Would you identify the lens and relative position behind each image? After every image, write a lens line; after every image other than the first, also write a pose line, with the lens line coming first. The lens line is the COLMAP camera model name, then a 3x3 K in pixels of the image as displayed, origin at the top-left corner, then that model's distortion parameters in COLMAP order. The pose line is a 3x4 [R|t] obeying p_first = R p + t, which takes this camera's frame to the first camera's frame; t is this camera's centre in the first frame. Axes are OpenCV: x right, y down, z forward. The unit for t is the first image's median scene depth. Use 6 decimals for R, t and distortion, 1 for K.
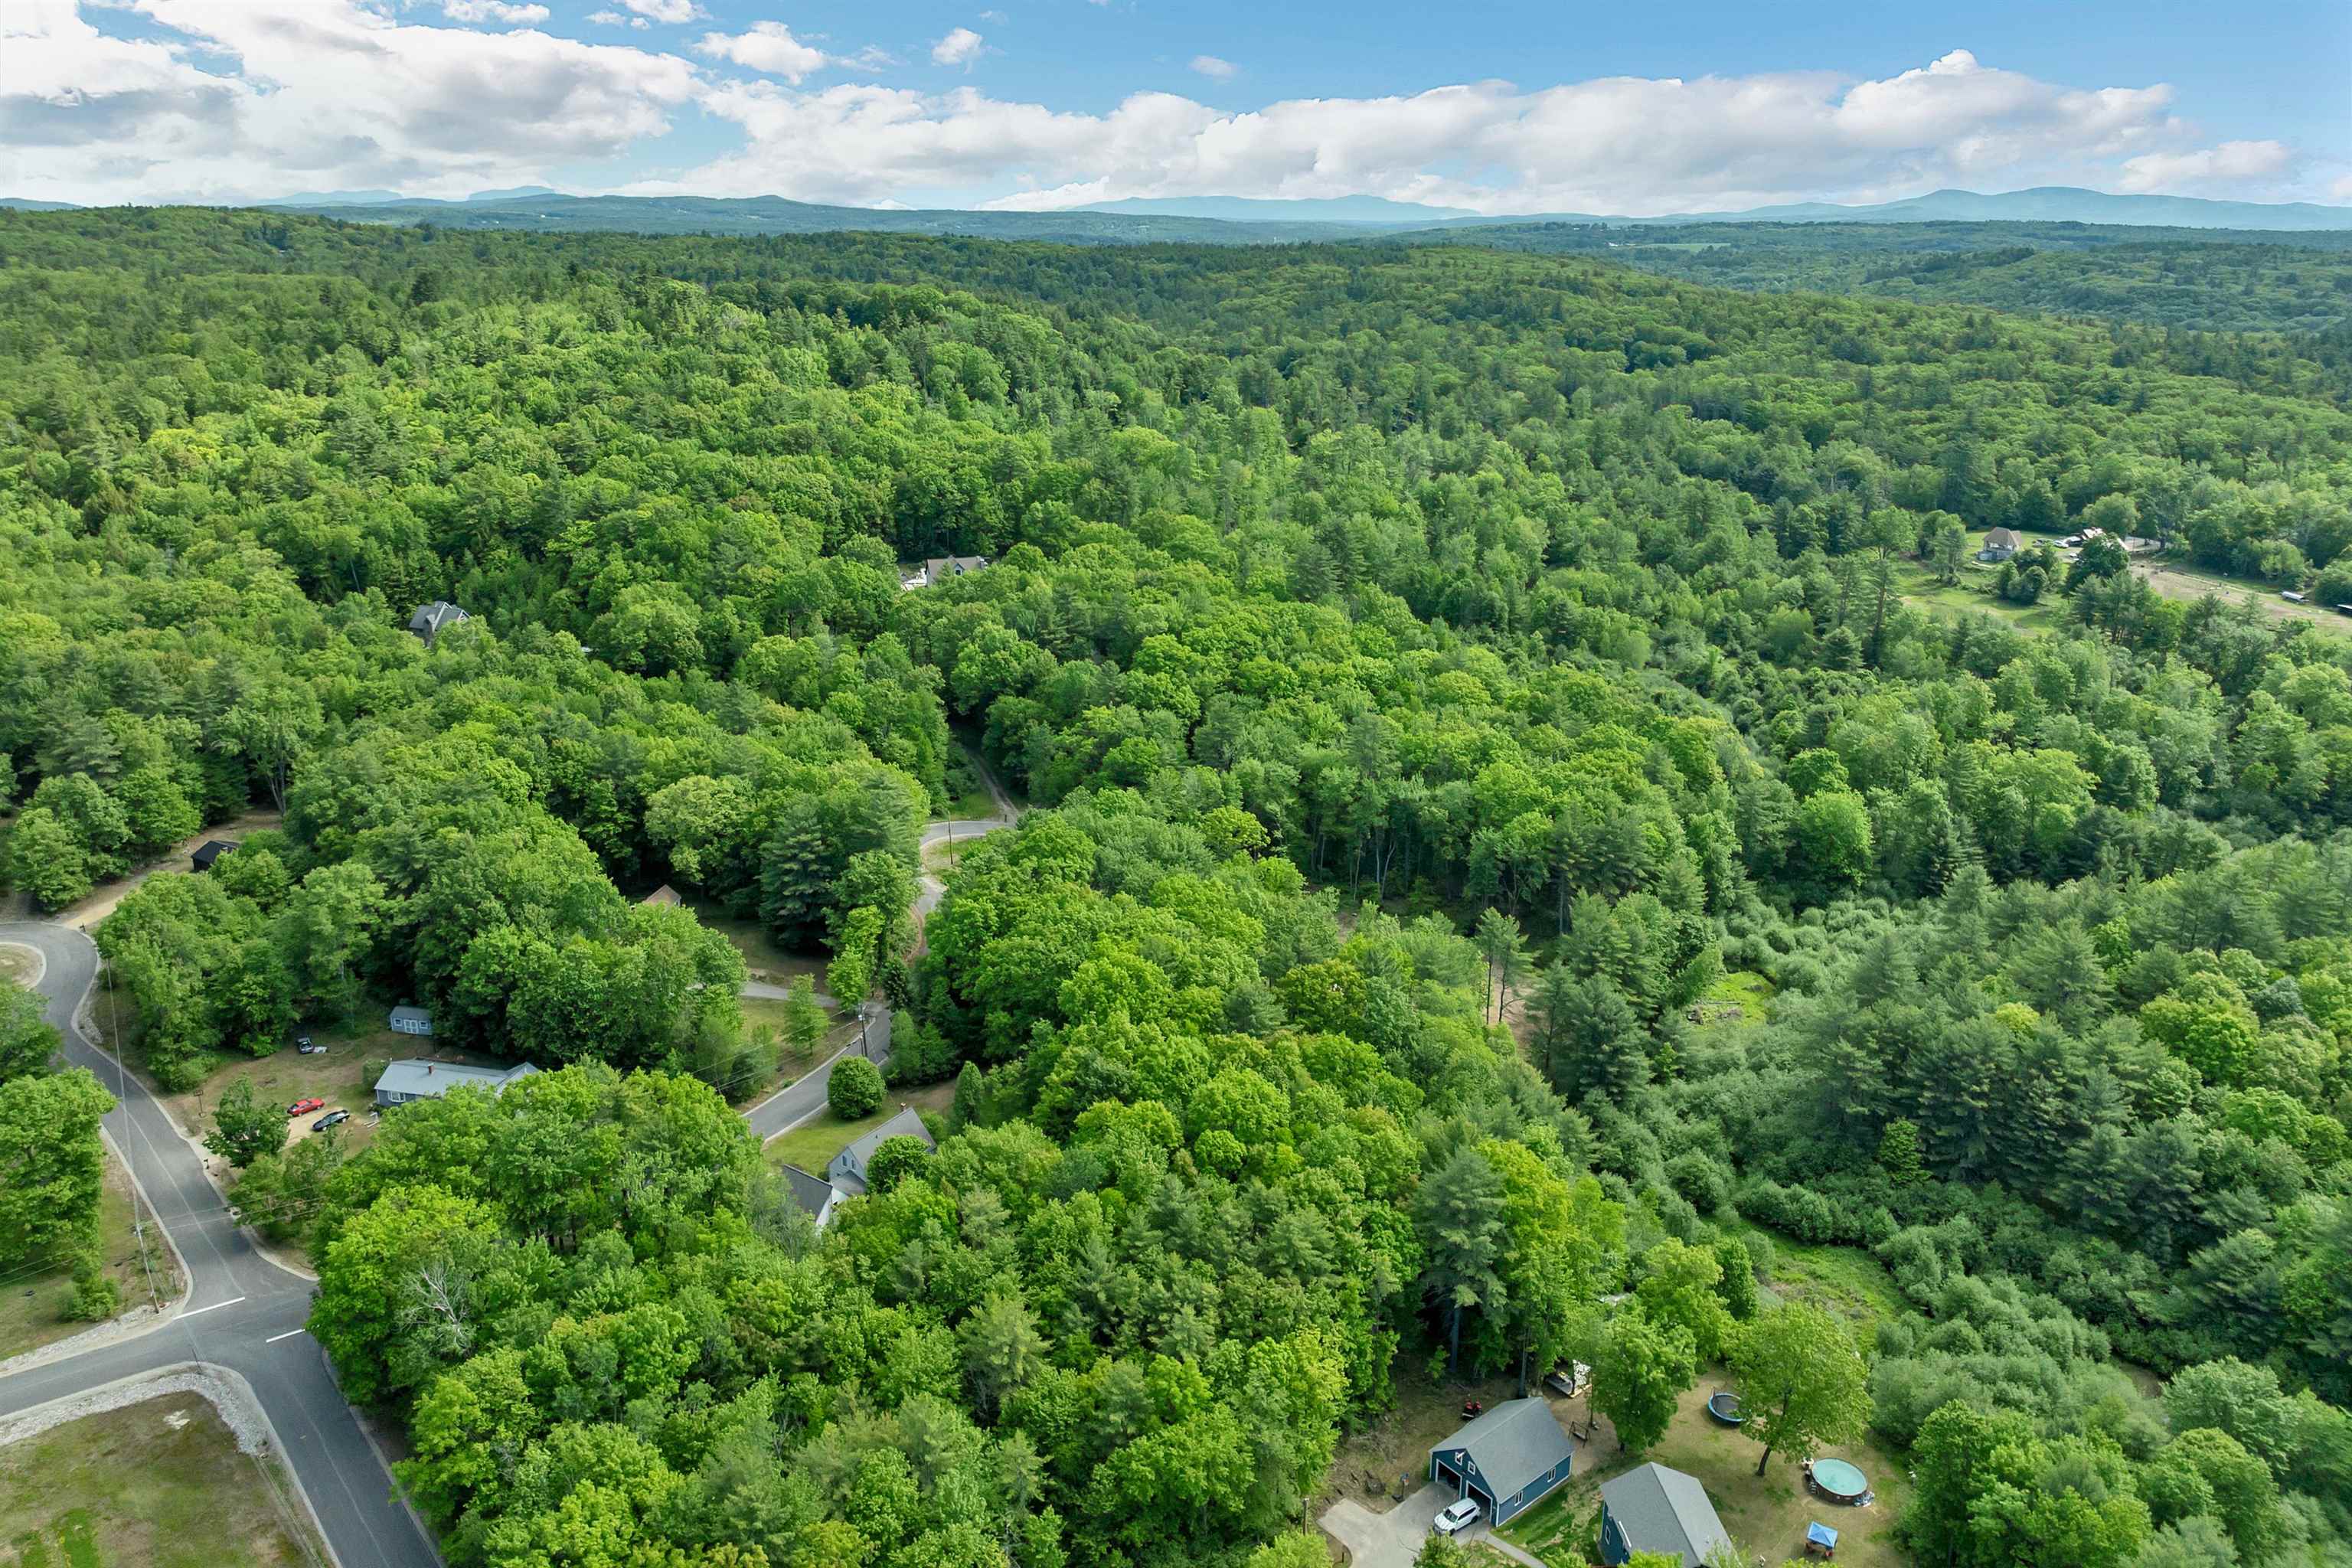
lens RADIAL K [[1722.8, 0, 1166.7], [0, 1722.8, 684.1], [0, 0, 1]] dist [-0.039767, 0.004070]
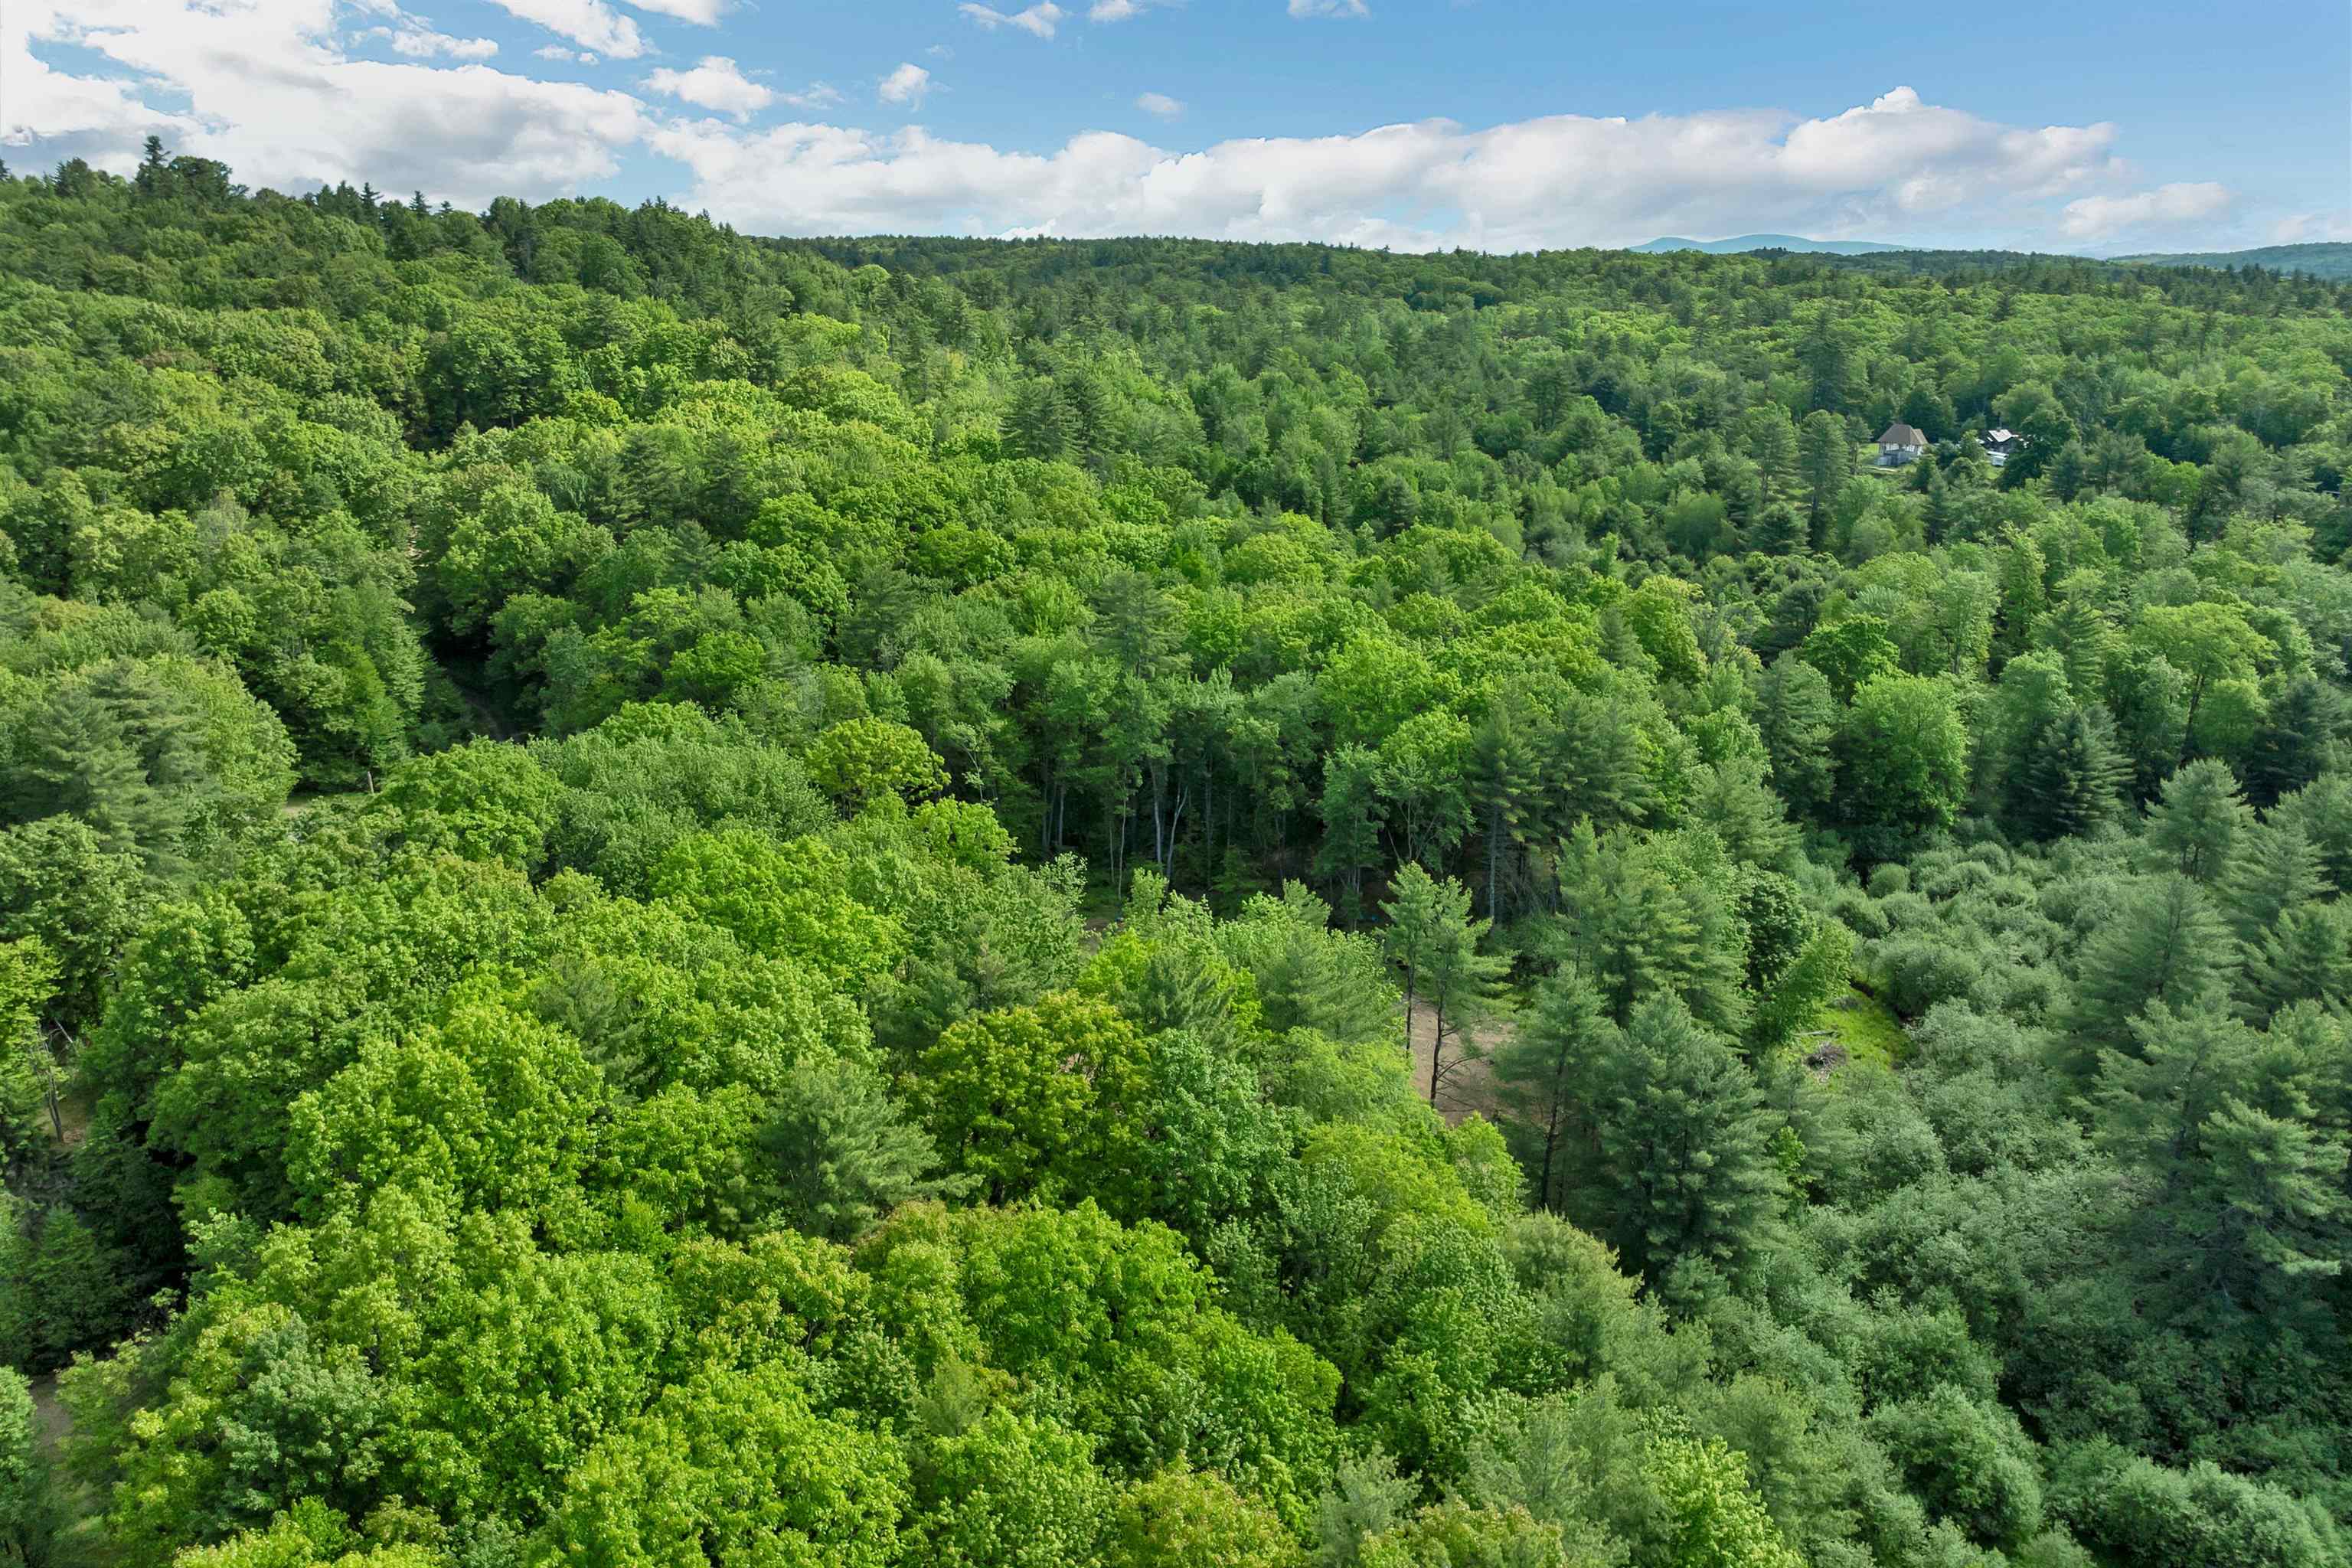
lens RADIAL K [[1722.8, 0, 1175.4], [0, 1722.8, 750.2], [0, 0, 1]] dist [-0.039767, 0.004070]
pose [[0.989168, -0.043254, 0.140268, 0.050902], [0.042430, 0.999060, 0.008858, 0.074986], [-0.140519, -0.002810, 0.990074, 0.444567]]
